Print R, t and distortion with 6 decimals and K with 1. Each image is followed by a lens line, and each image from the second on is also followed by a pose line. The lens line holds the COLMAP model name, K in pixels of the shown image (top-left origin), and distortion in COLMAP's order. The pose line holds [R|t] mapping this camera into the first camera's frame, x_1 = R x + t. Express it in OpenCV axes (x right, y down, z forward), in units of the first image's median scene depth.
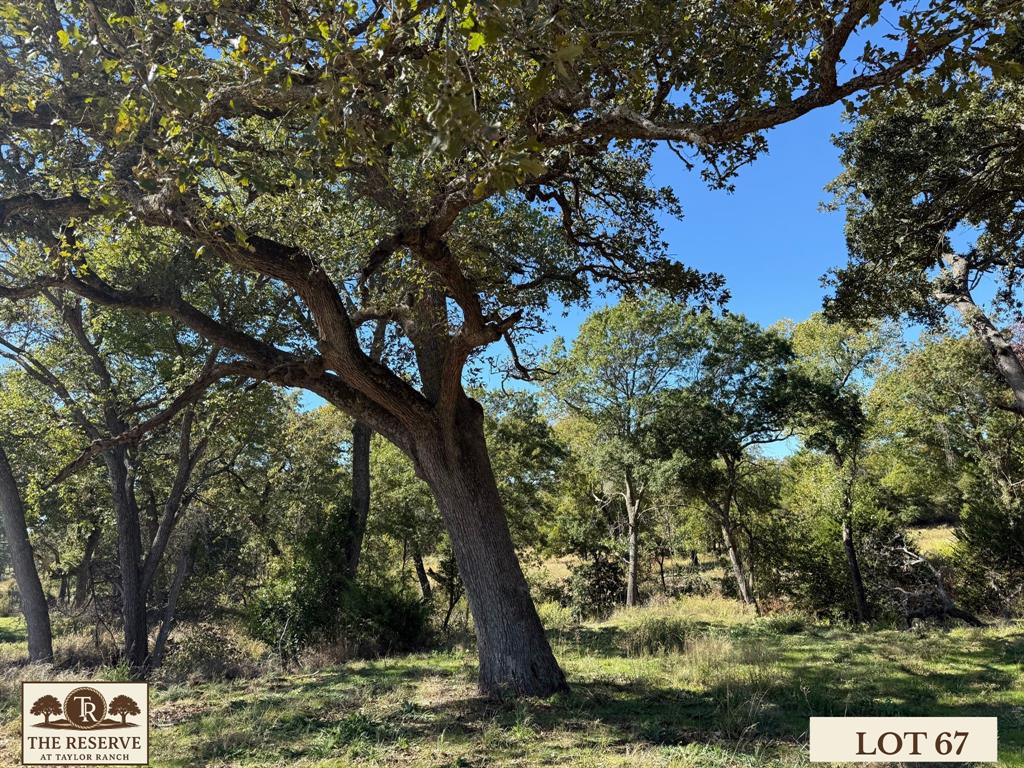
lens RADIAL K [[767.7, 0, 516.7], [0, 767.7, 382.6], [0, 0, 1]] dist [0.027113, 0.002059]
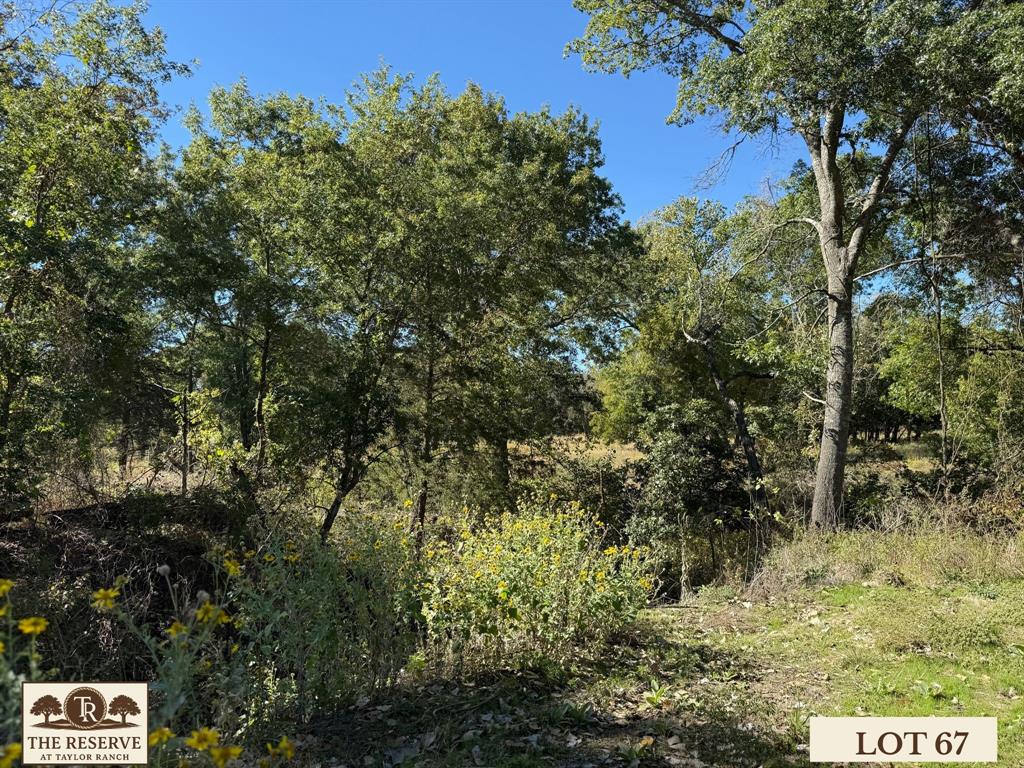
lens RADIAL K [[767.7, 0, 513.1], [0, 767.7, 381.5], [0, 0, 1]] dist [0.027113, 0.002059]
pose [[0.993834, 0.053664, -0.097028, 0.058976], [-0.041067, 0.990994, 0.127451, 0.260689], [0.102994, -0.122681, 0.987087, 0.906410]]
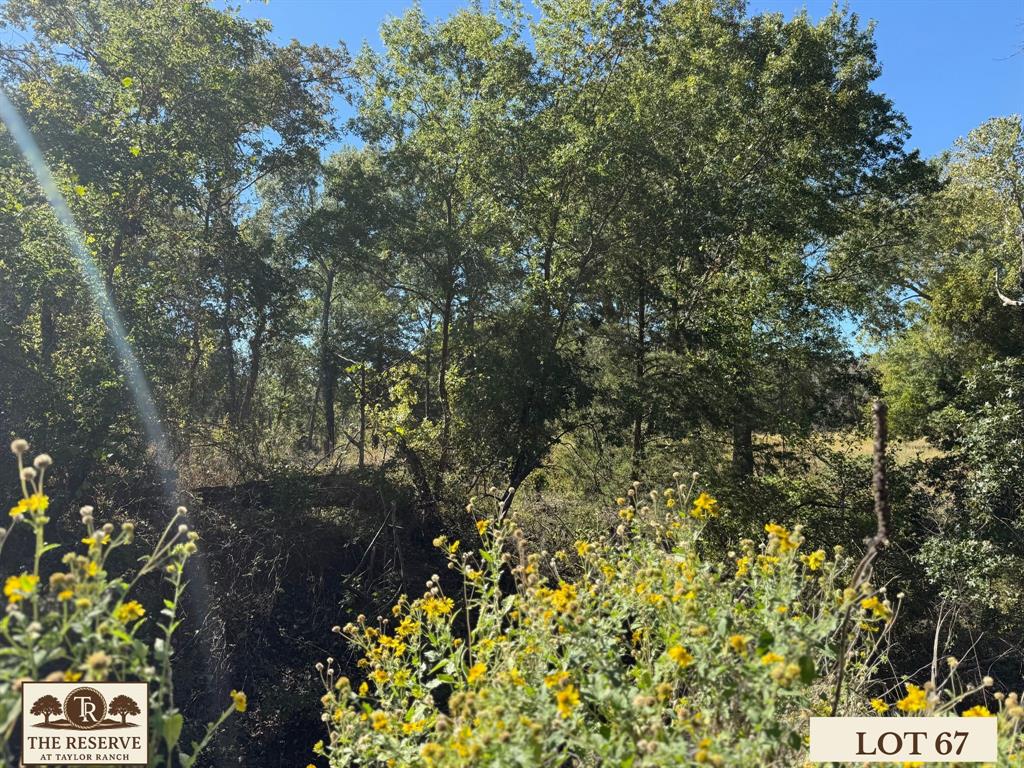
lens RADIAL K [[724.4, 0, 506.8], [0, 724.4, 388.4], [0, 0, 1]] dist [-0.001772, 0.004250]
pose [[0.896021, 0.050348, -0.441147, 0.079184], [0.013338, 0.990050, 0.140085, 0.448047], [0.443811, -0.131403, 0.886434, 1.593323]]
